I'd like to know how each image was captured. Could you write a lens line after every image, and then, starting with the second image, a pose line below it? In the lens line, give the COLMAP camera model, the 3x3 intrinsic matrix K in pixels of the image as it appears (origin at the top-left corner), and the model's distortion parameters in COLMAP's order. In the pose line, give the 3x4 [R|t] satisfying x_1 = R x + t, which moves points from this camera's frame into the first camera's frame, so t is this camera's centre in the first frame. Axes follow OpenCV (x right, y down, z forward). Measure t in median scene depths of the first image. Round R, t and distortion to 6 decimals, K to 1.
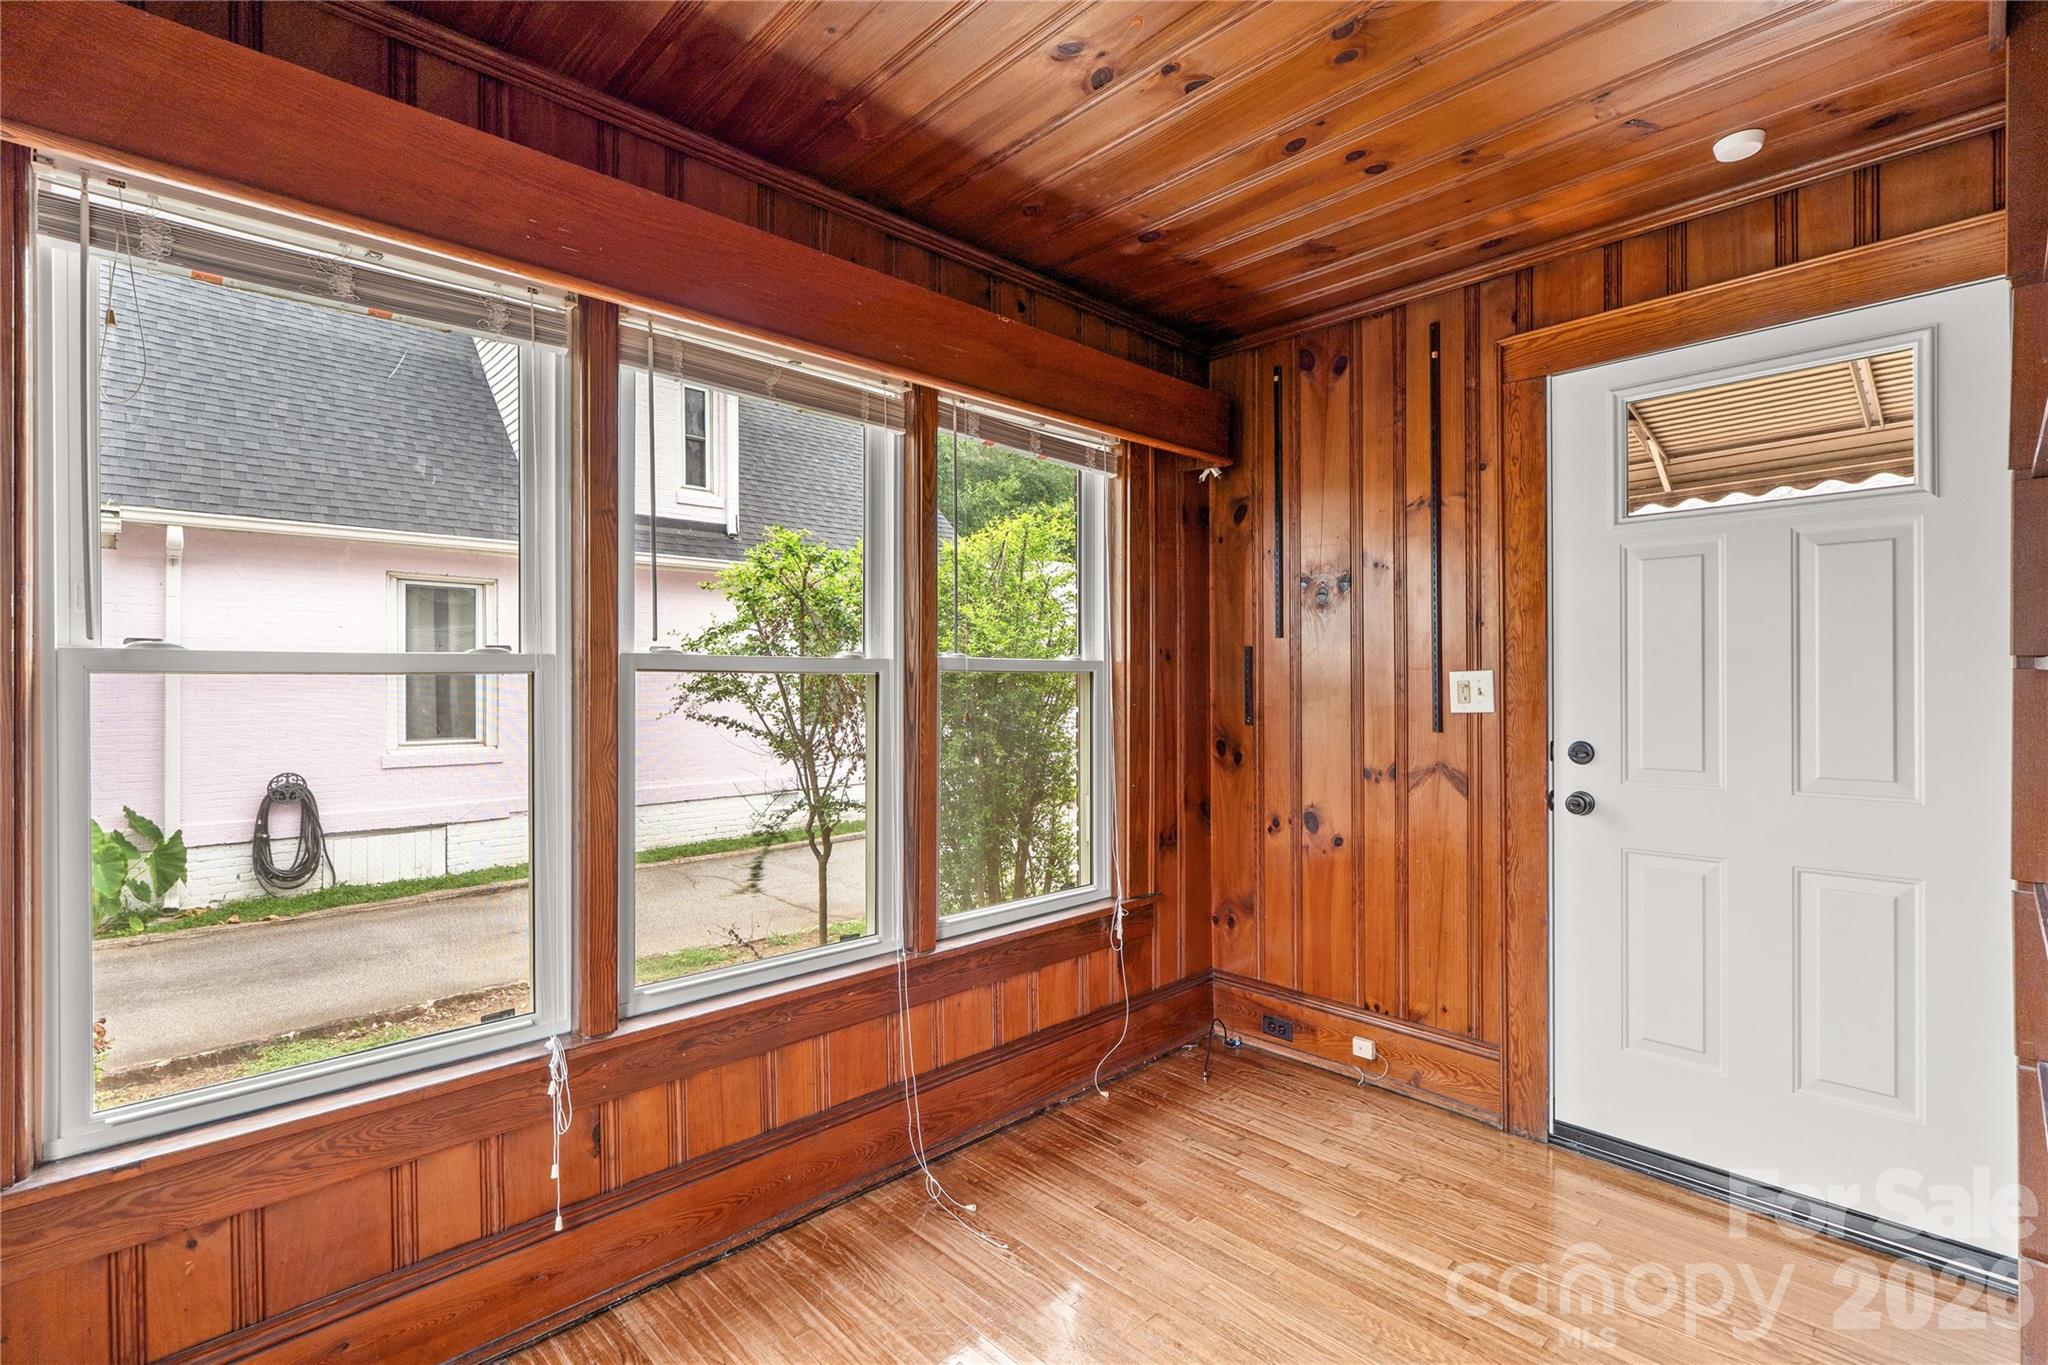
lens RADIAL K [[932.5, 0, 1029.8], [0, 932.5, 686.2], [0, 0, 1]] dist [-0.009363, 0.002649]
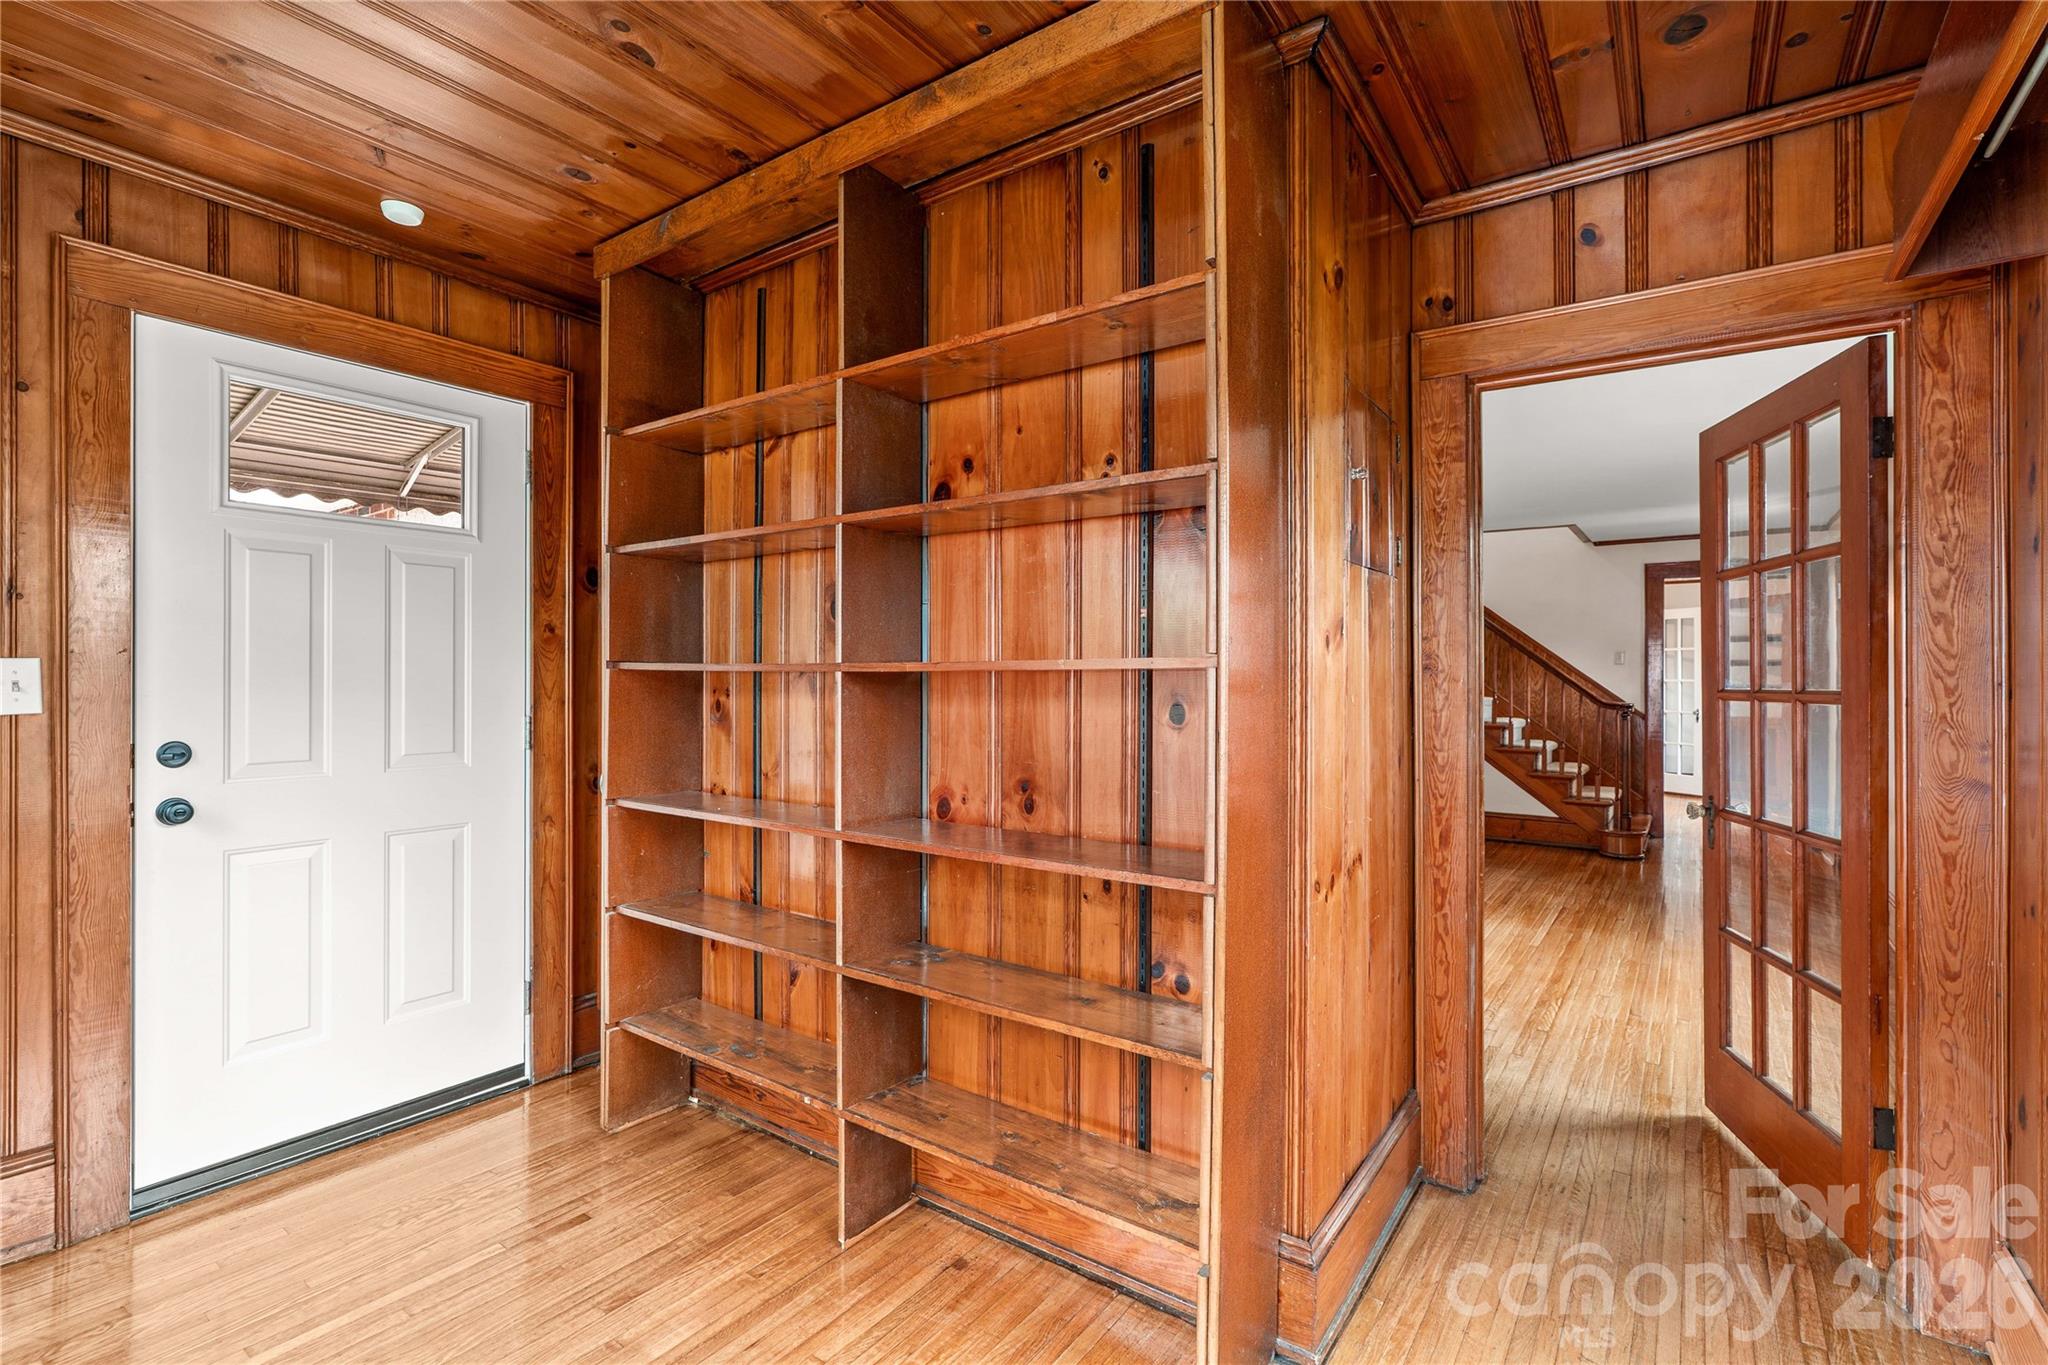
lens RADIAL K [[932.5, 0, 1035.6], [0, 932.5, 675.8], [0, 0, 1]] dist [-0.009363, 0.002649]
pose [[-0.186007, 0.004555, 0.982538, -0.434109], [-0.002032, 0.999985, -0.005021, -0.000324], [-0.982546, -0.002931, -0.185995, 0.367480]]
